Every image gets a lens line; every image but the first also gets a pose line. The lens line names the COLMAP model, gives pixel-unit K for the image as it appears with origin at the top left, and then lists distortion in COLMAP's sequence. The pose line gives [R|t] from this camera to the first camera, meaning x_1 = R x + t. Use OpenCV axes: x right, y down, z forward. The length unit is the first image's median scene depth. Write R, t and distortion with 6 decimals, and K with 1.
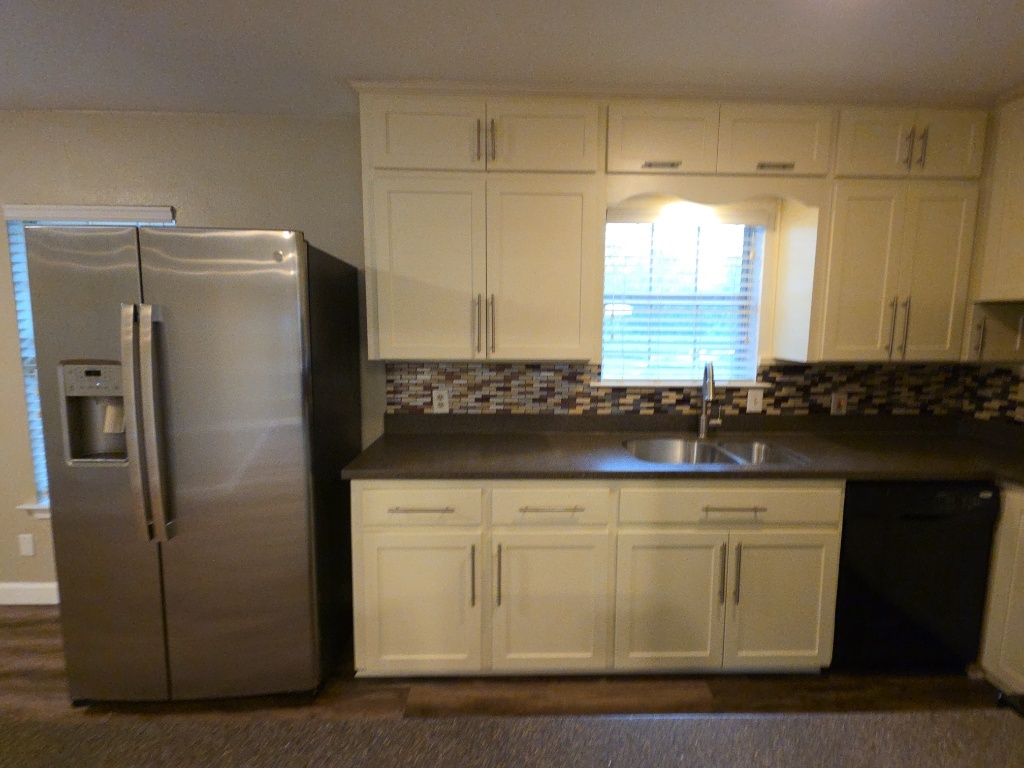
lens RADIAL K [[462.8, 0, 520.5], [0, 462.8, 376.7], [0, 0, 1]] dist [0.019941, -0.009718]
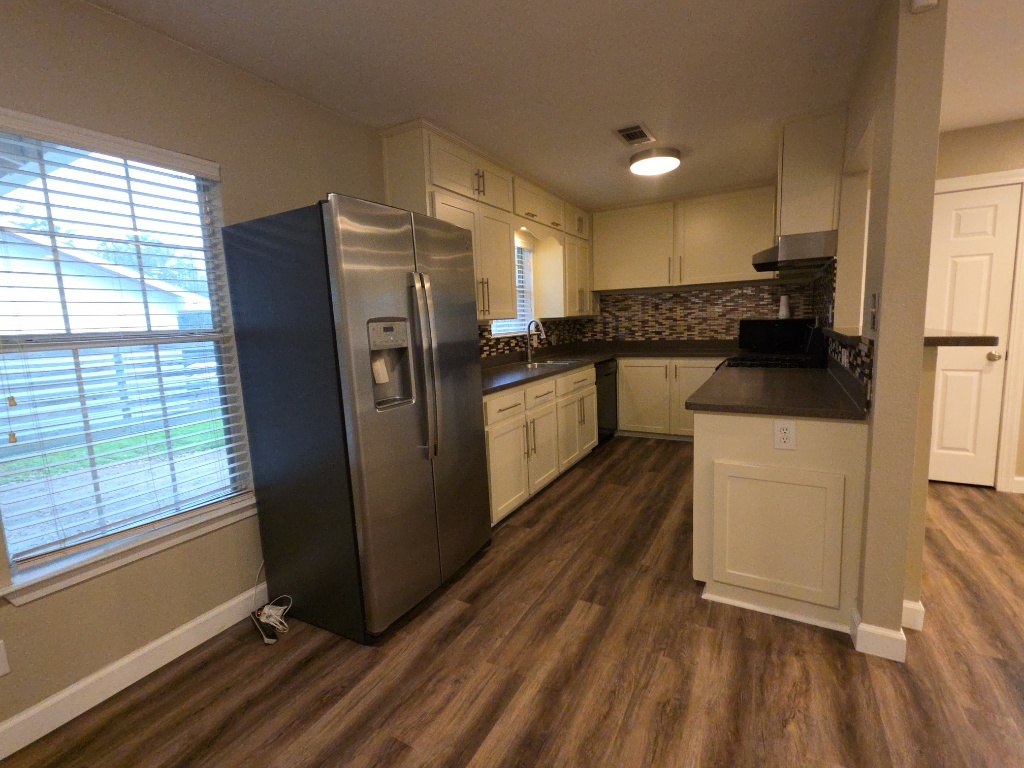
lens RADIAL K [[462.8, 0, 520.5], [0, 462.8, 376.7], [0, 0, 1]] dist [0.019941, -0.009718]
pose [[0.507870, -0.135047, 0.850782, -1.188914], [0.140036, 0.987441, 0.073146, 0.048825], [-0.849976, 0.081991, 0.520403, 0.075982]]
